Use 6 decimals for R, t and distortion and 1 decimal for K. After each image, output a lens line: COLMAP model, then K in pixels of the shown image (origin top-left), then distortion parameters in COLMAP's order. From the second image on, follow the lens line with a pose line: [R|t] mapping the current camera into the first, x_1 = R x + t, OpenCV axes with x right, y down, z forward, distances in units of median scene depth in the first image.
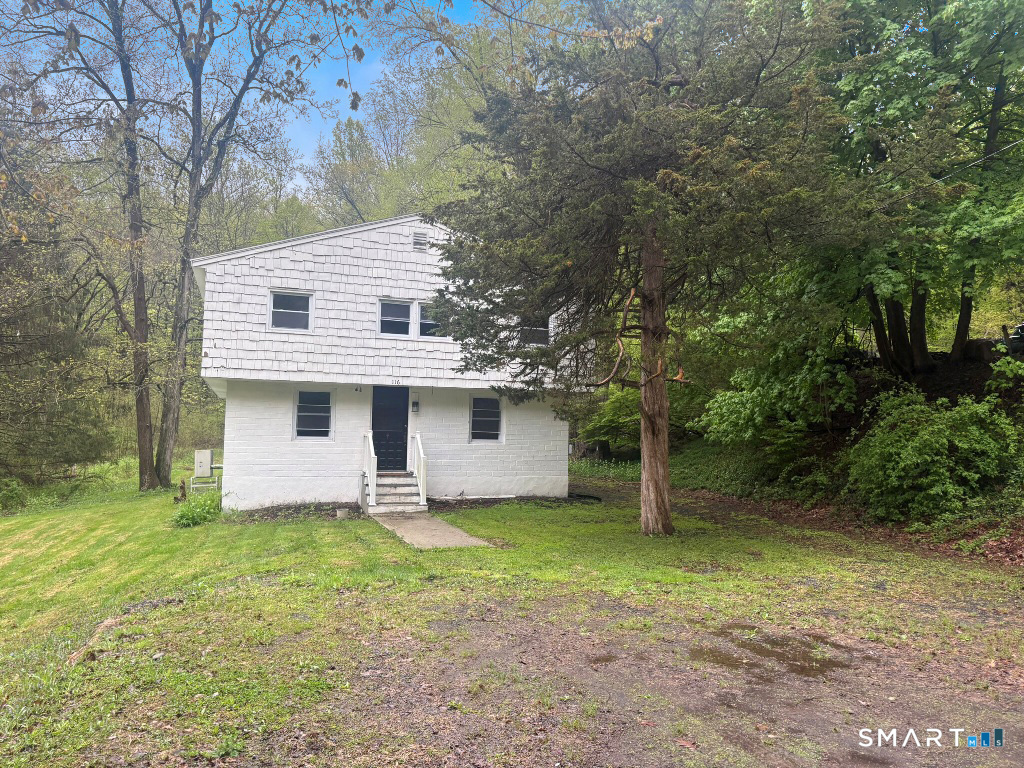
lens RADIAL K [[773.2, 0, 533.6], [0, 773.2, 387.9], [0, 0, 1]] dist [0.018644, -0.014962]
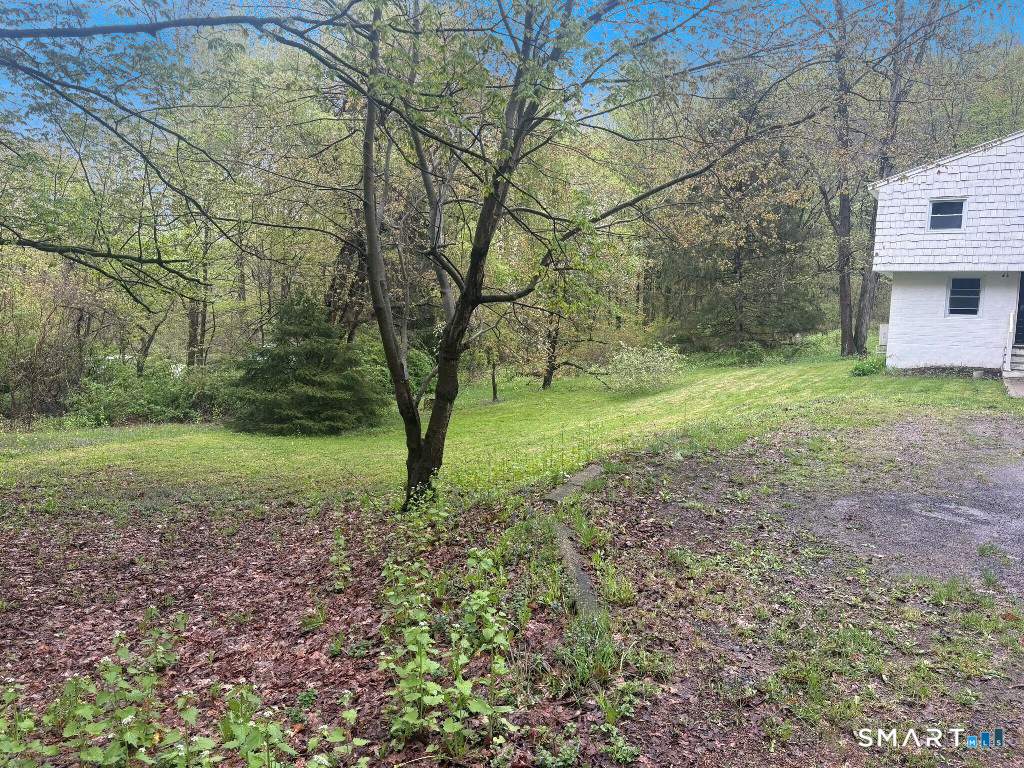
lens RADIAL K [[773.2, 0, 512.9], [0, 773.2, 384.7], [0, 0, 1]] dist [0.018644, -0.014962]
pose [[0.629843, 0.080191, -0.772572, 0.241366], [0.041387, 0.989778, 0.136478, -0.027235], [0.775619, -0.117934, 0.620086, -0.366322]]
